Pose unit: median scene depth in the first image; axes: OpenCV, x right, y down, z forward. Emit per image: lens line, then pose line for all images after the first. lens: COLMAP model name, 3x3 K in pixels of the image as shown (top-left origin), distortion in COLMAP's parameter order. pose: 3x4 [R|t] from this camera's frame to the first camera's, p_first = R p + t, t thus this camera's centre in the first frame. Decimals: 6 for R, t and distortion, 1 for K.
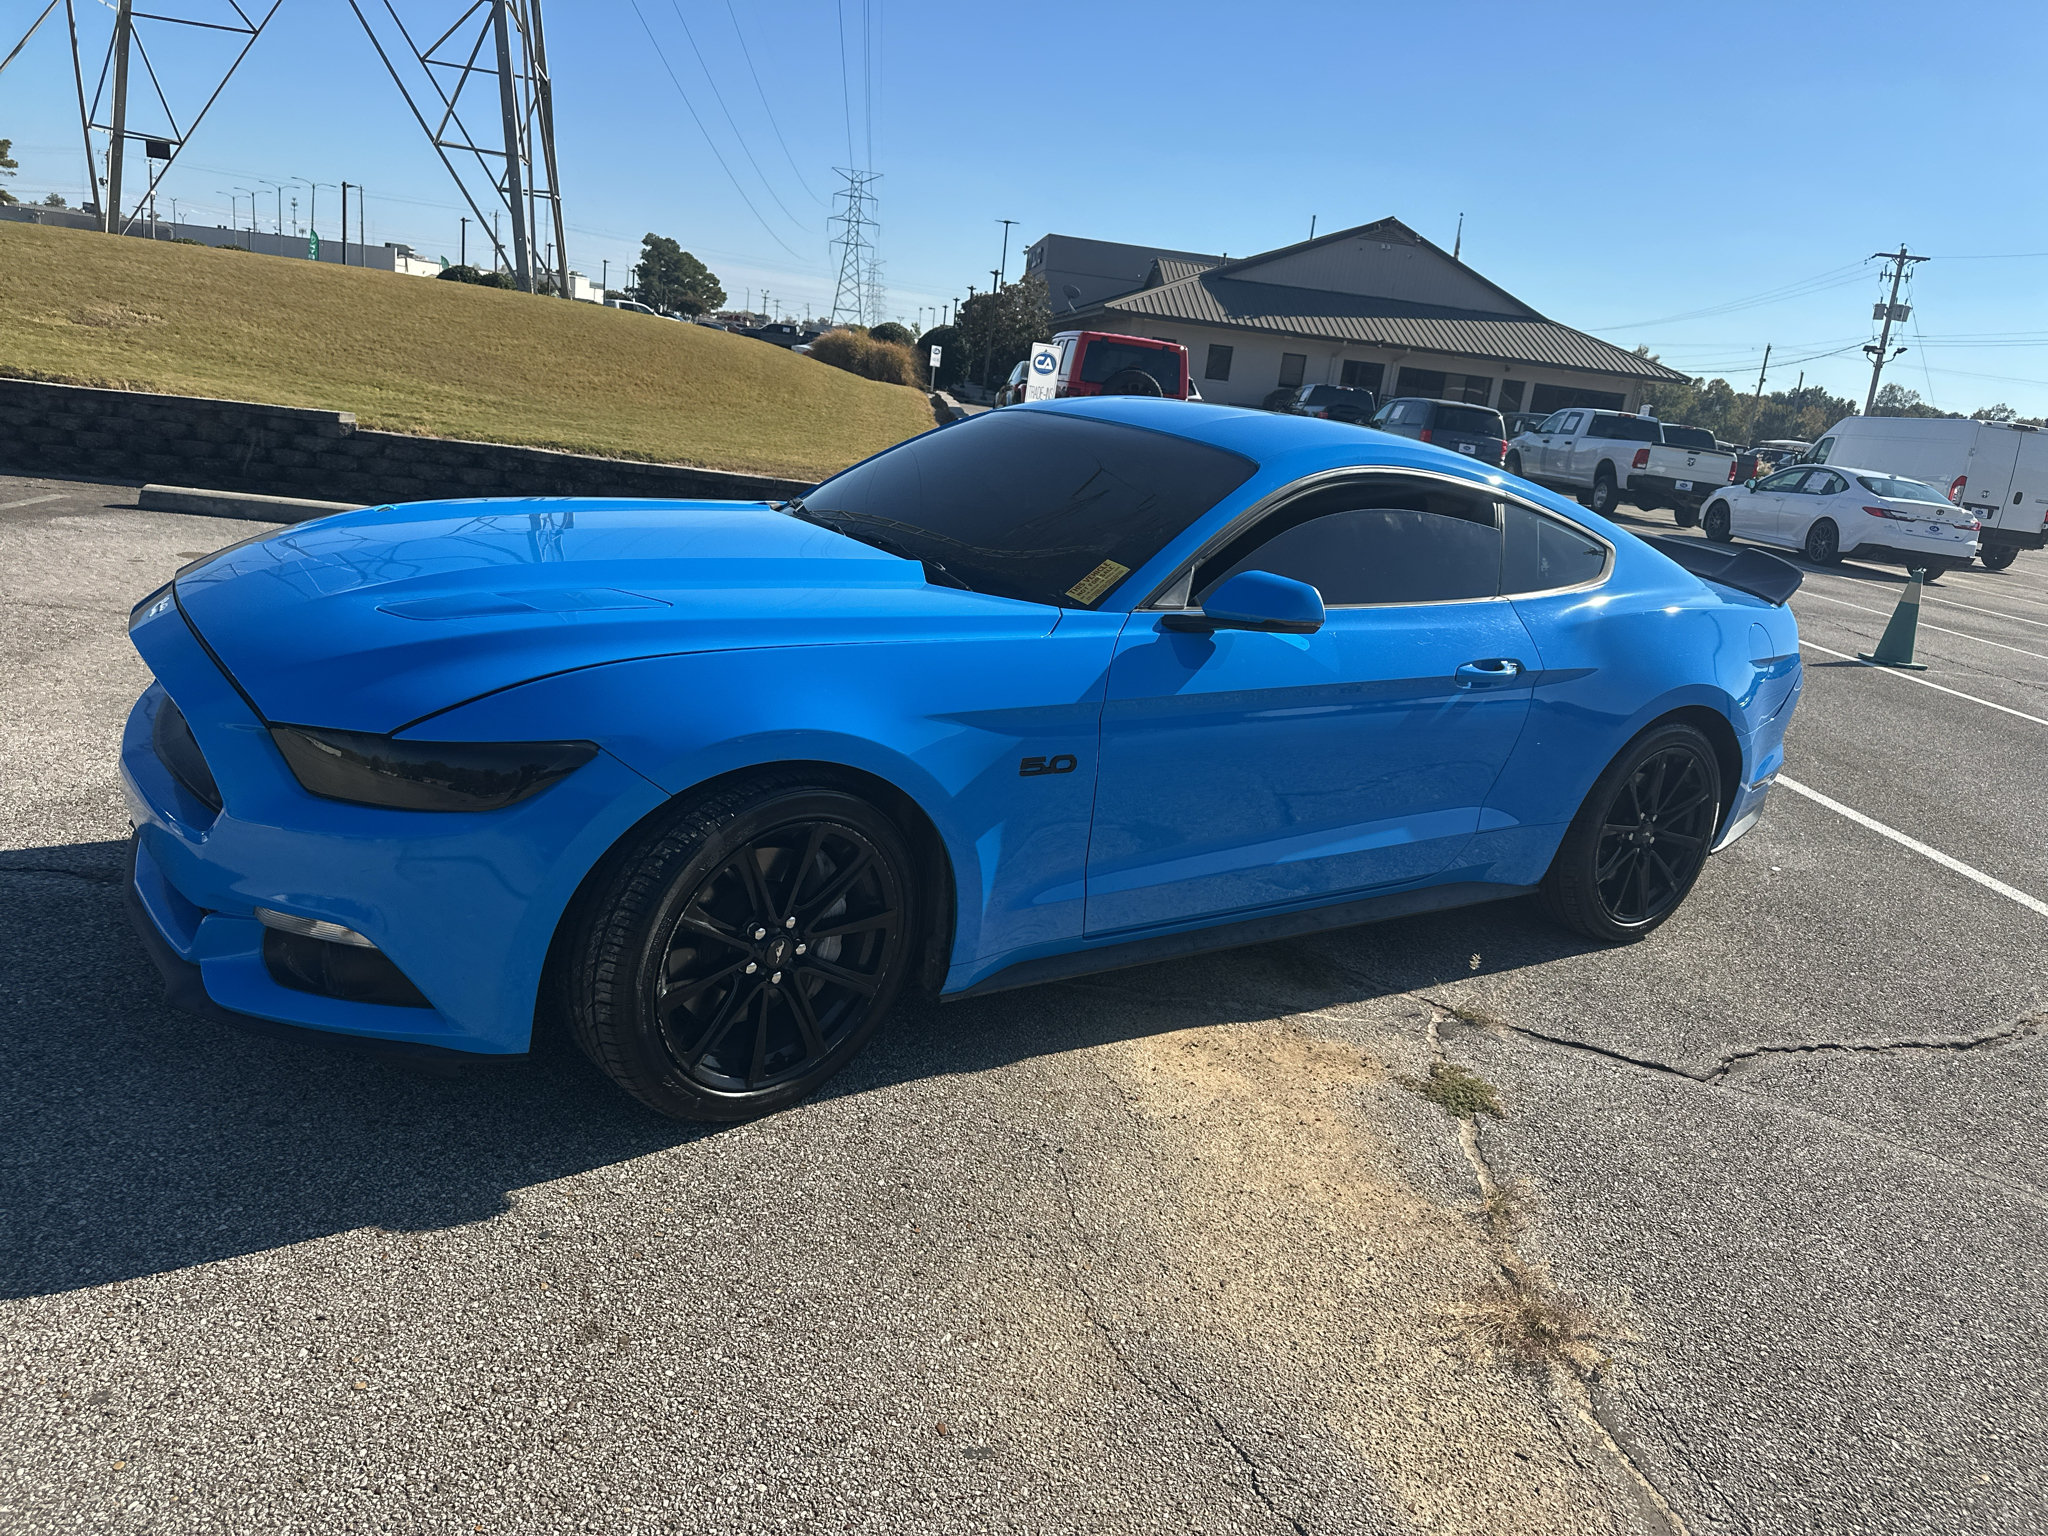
lens RADIAL K [[1485.4, 0, 1036.9], [0, 1485.4, 782.1], [0, 0, 1]] dist [0.014709, -0.026799]
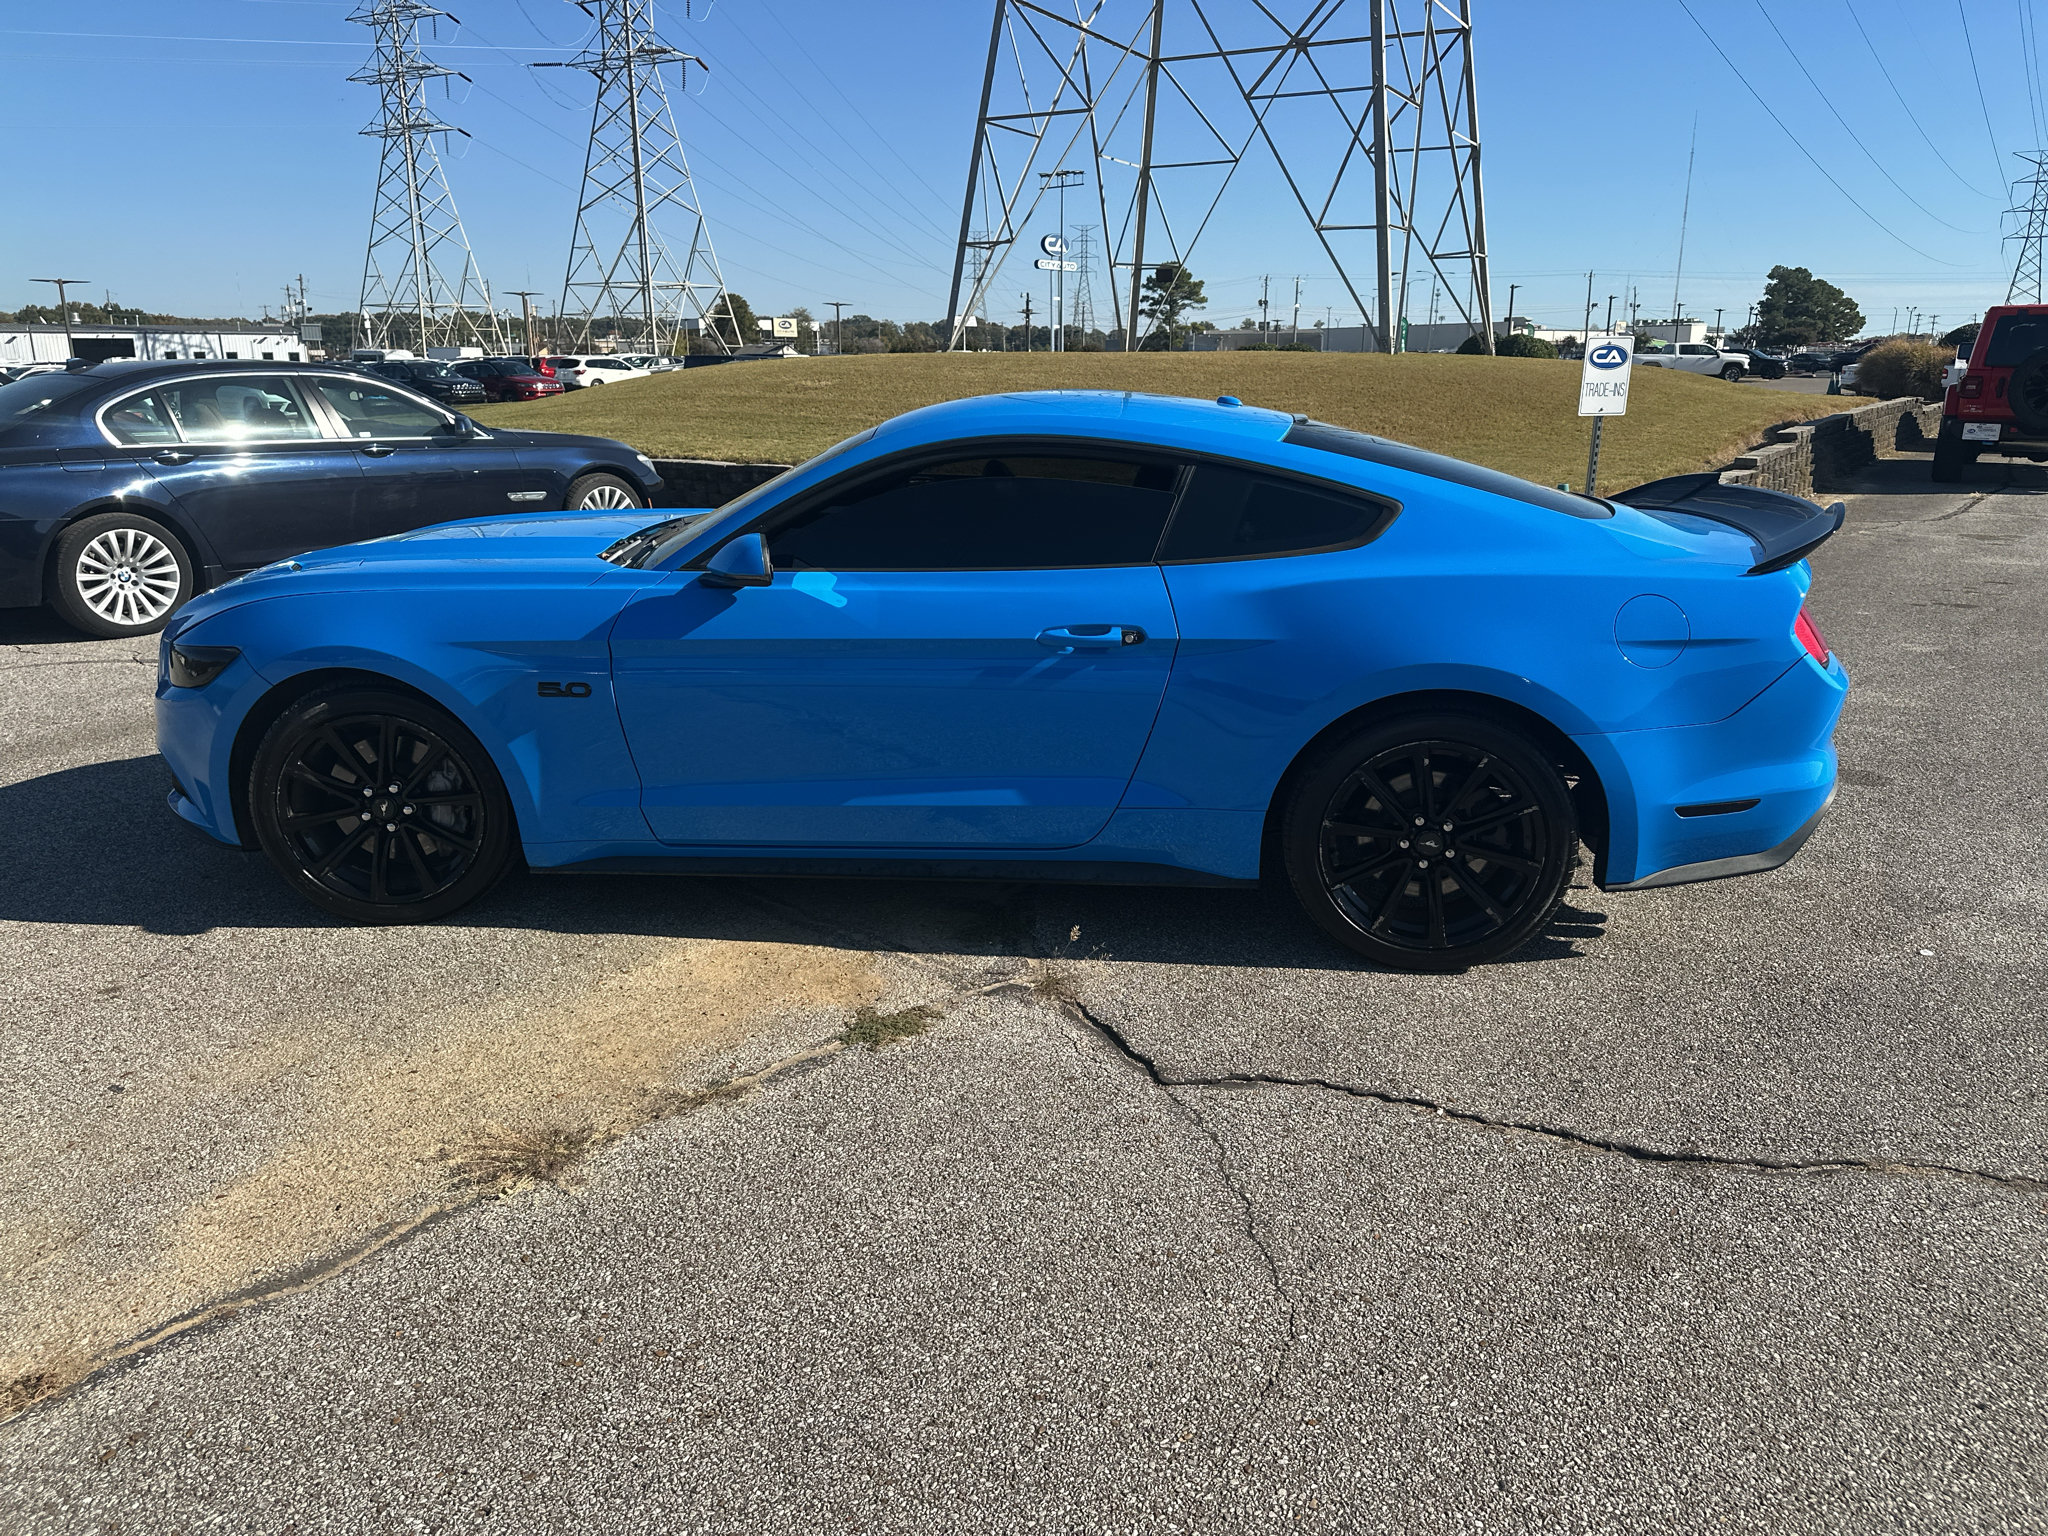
lens RADIAL K [[1485.4, 0, 1019.3], [0, 1485.4, 808.5], [0, 0, 1]] dist [0.014709, -0.026799]
pose [[0.727767, 0.072108, -0.682024, 0.187686], [-0.089086, 0.995971, 0.010239, 0.006804], [0.680014, 0.053307, 0.731258, 0.054893]]
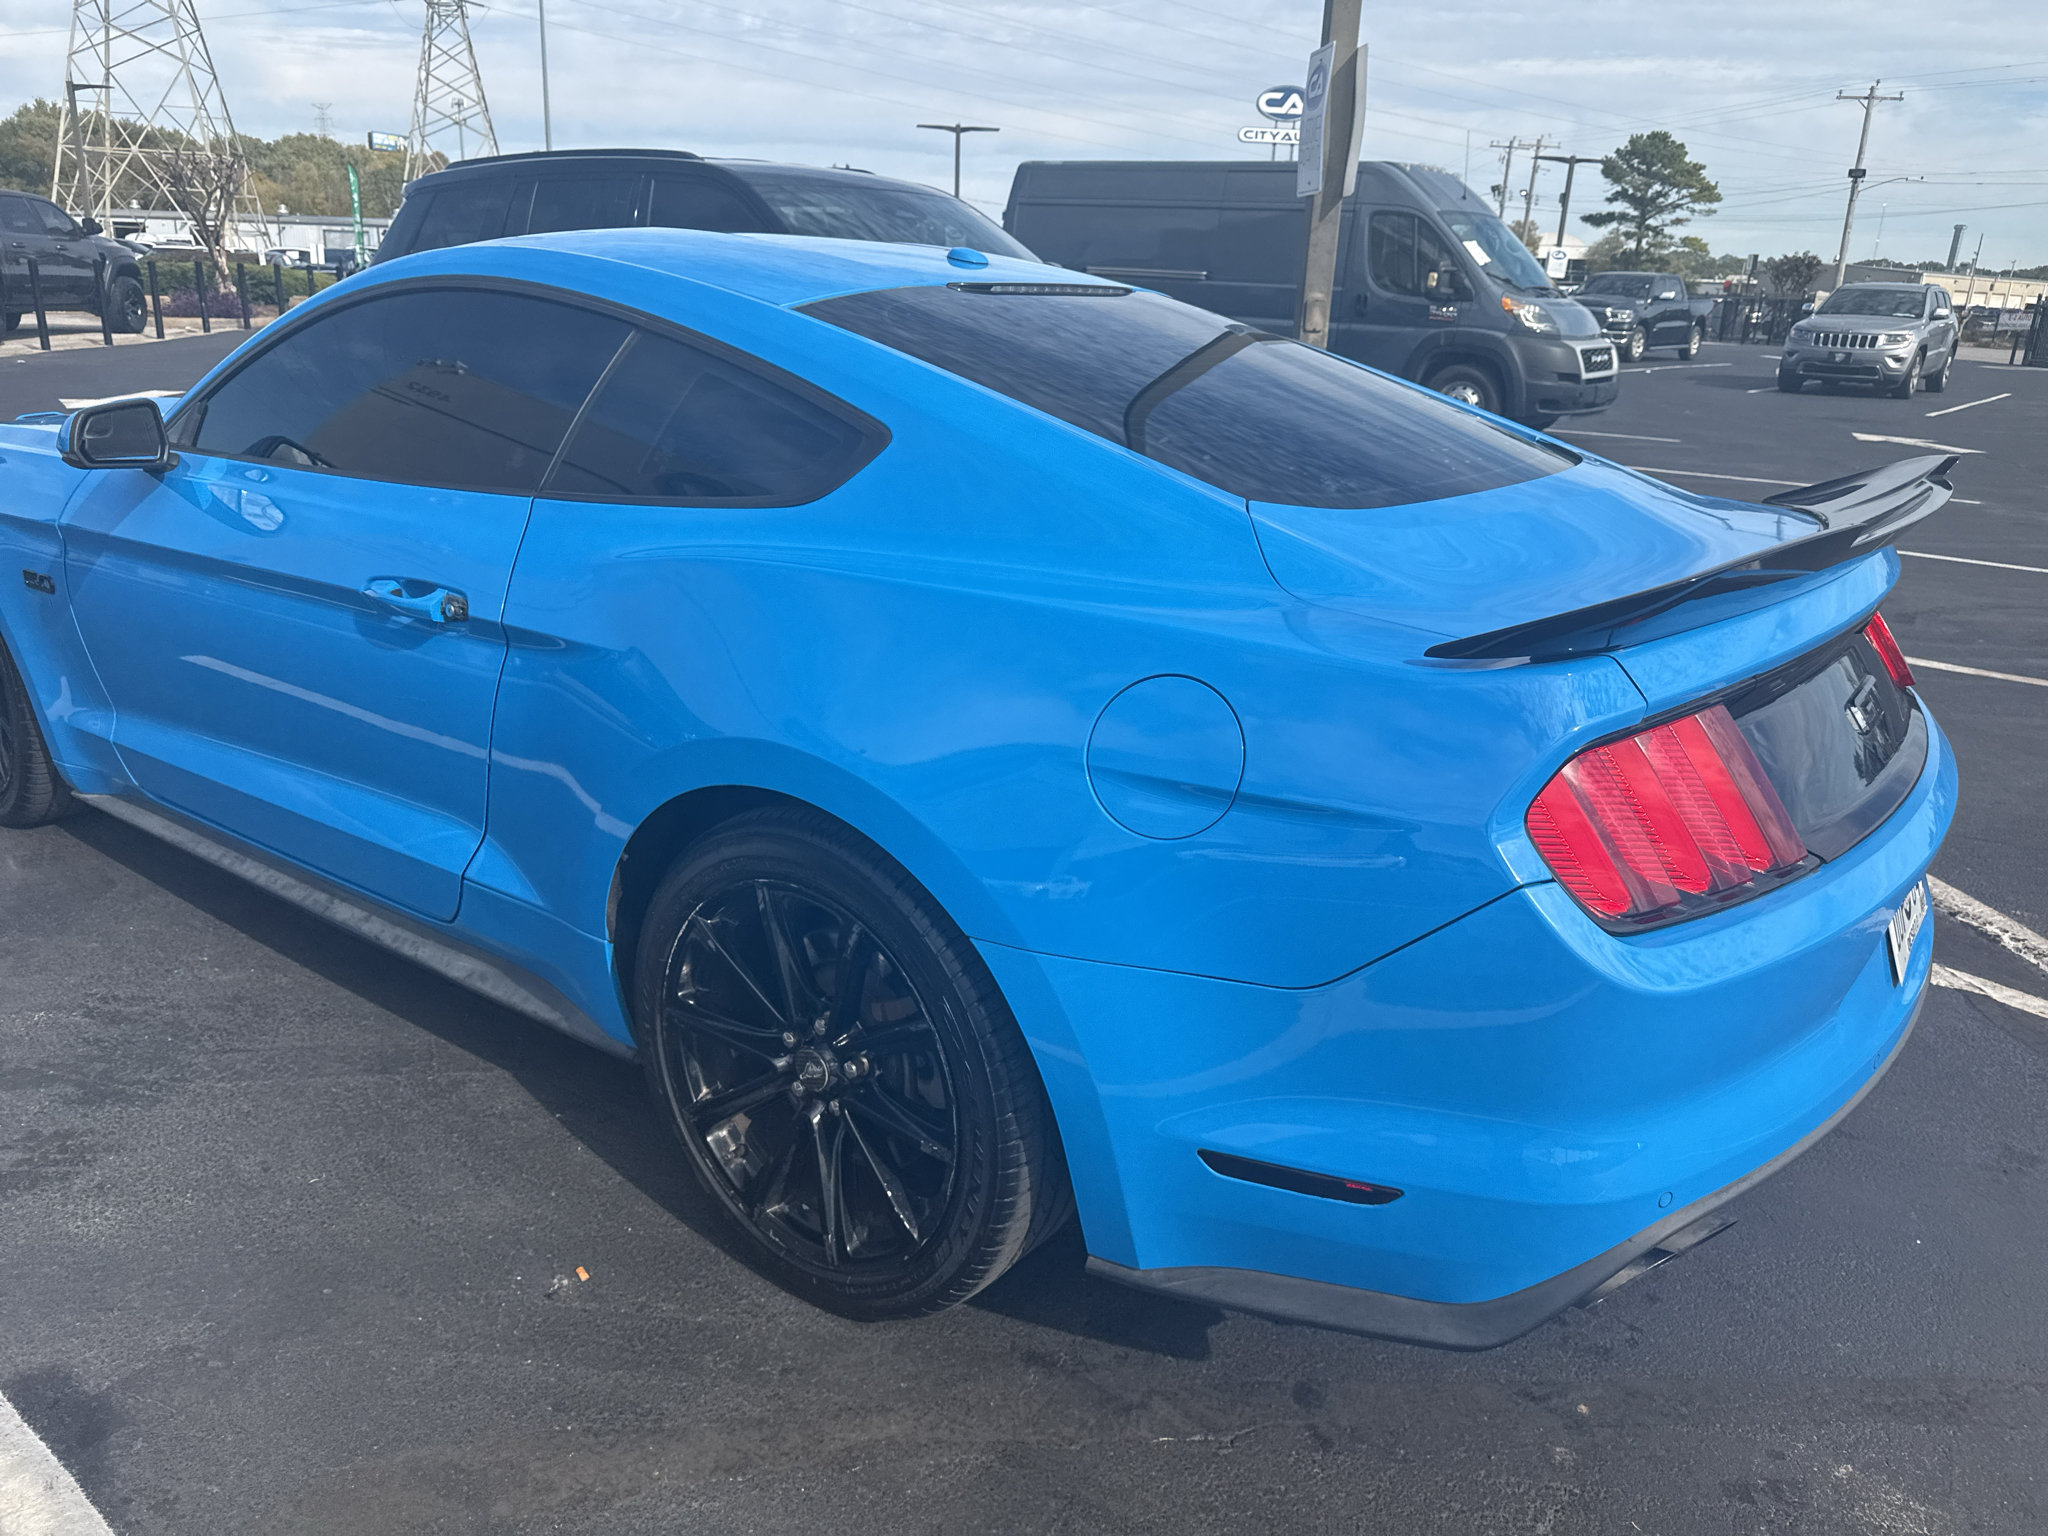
lens RADIAL K [[1485.4, 0, 1021.1], [0, 1485.4, 781.0], [0, 0, 1]] dist [0.014709, -0.026799]
pose [[0.304856, 0.190409, -0.933171, 0.190979], [-0.249186, 0.961626, 0.114809, -0.026662], [0.919222, 0.197533, 0.340605, 0.210636]]
